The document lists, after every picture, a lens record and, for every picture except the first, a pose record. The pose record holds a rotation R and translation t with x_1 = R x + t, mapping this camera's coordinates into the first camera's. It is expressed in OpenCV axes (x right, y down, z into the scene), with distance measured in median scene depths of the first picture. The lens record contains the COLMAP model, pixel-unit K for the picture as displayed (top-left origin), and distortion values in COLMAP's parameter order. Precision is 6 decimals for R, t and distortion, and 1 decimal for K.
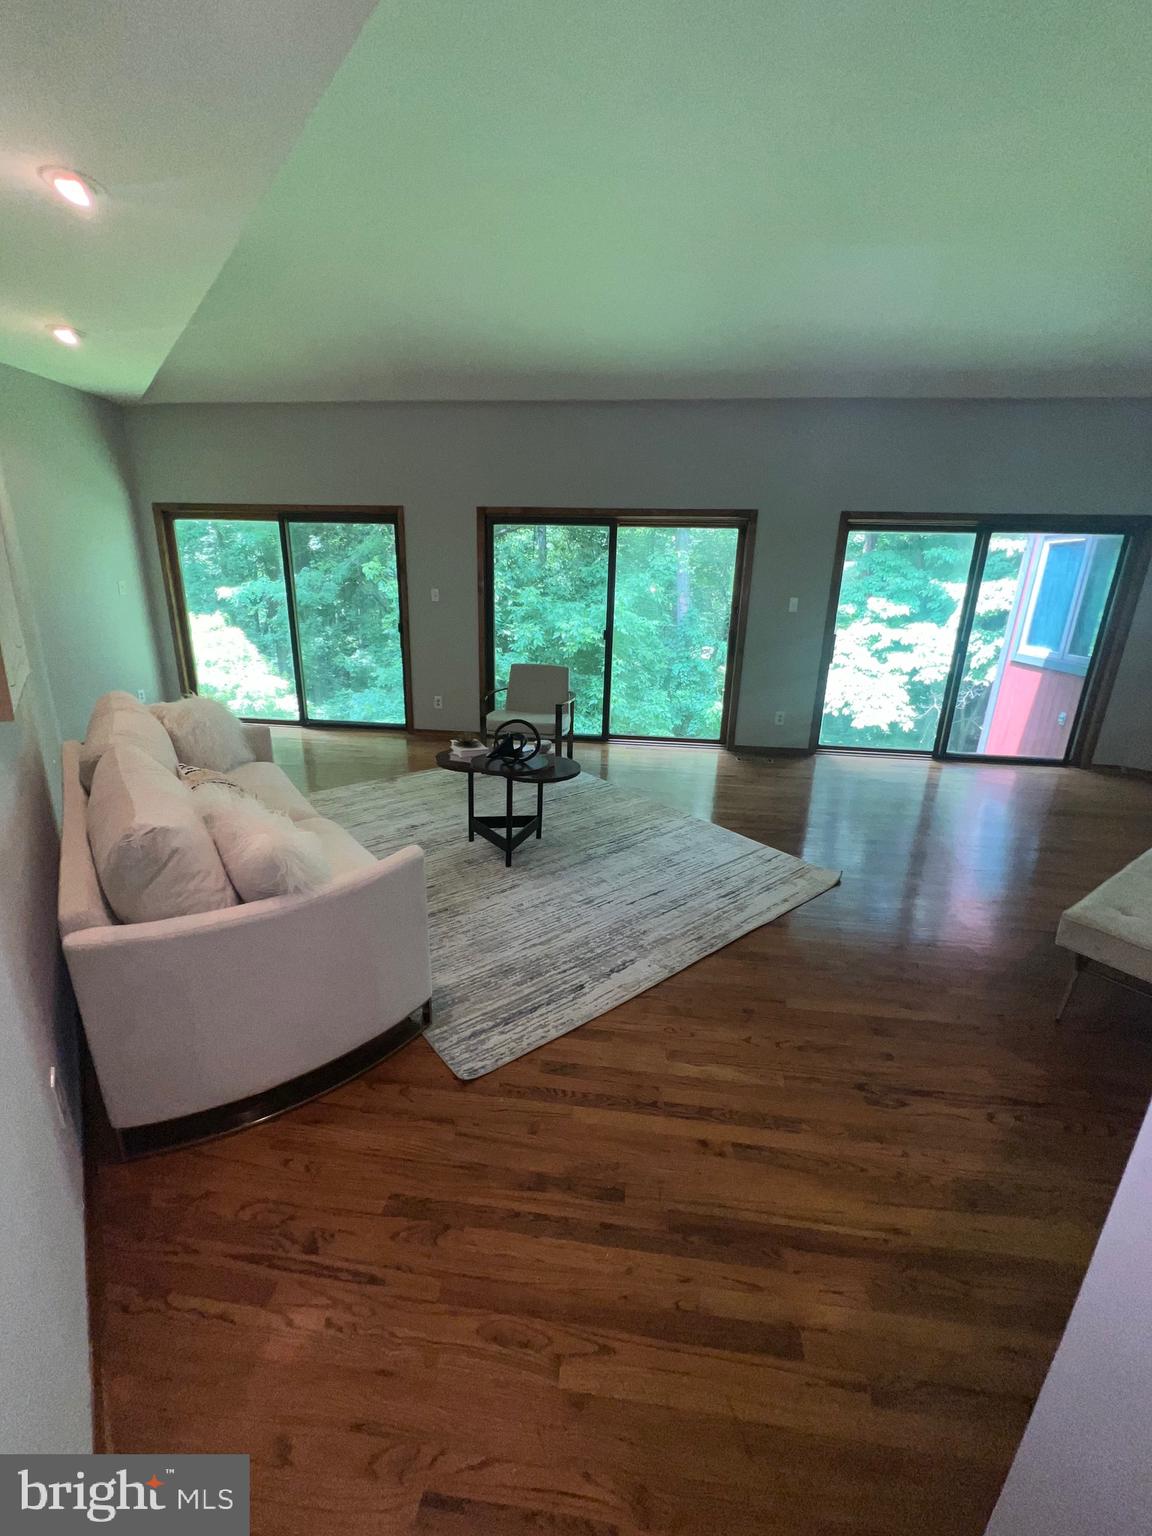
lens RADIAL K [[610.0, 0, 578.4], [0, 610.0, 771.5], [0, 0, 1]] dist [0.000749, 0.000115]
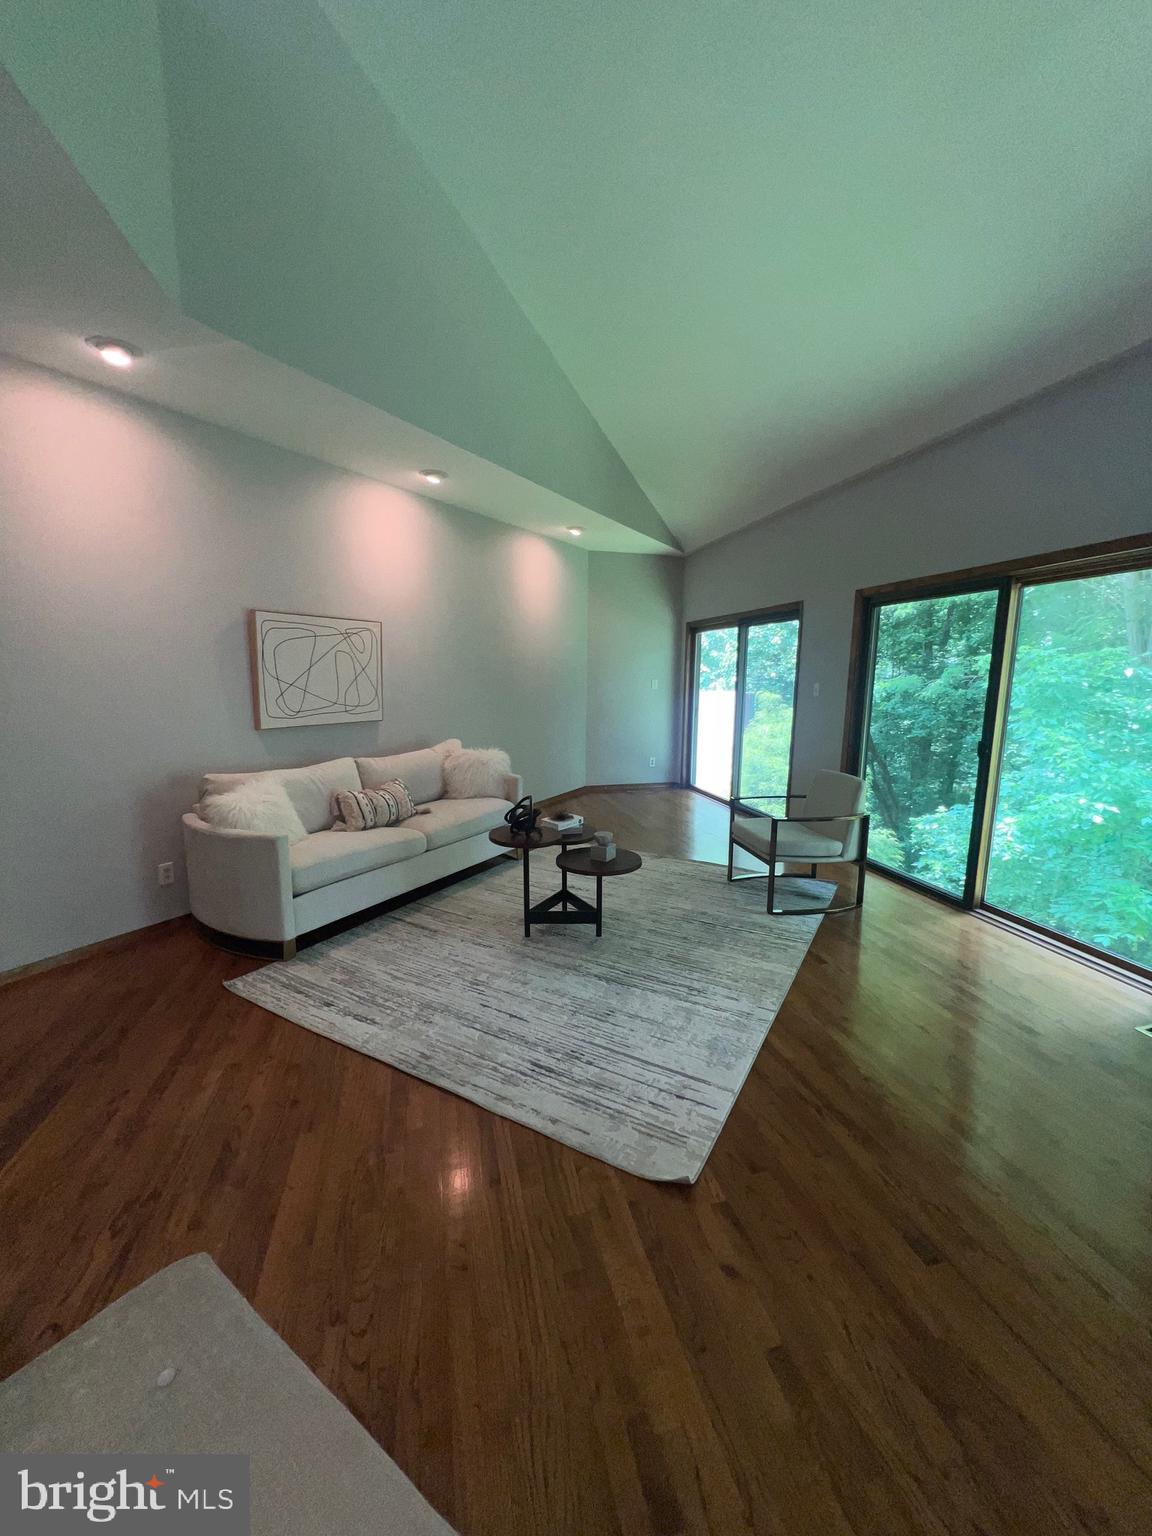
lens RADIAL K [[610.0, 0, 578.4], [0, 610.0, 771.5], [0, 0, 1]] dist [0.000749, 0.000115]
pose [[0.353051, 0.127016, -0.926942, 0.802375], [-0.273837, 0.961385, 0.027438, -0.158408], [0.894633, 0.244144, 0.374199, 0.594294]]
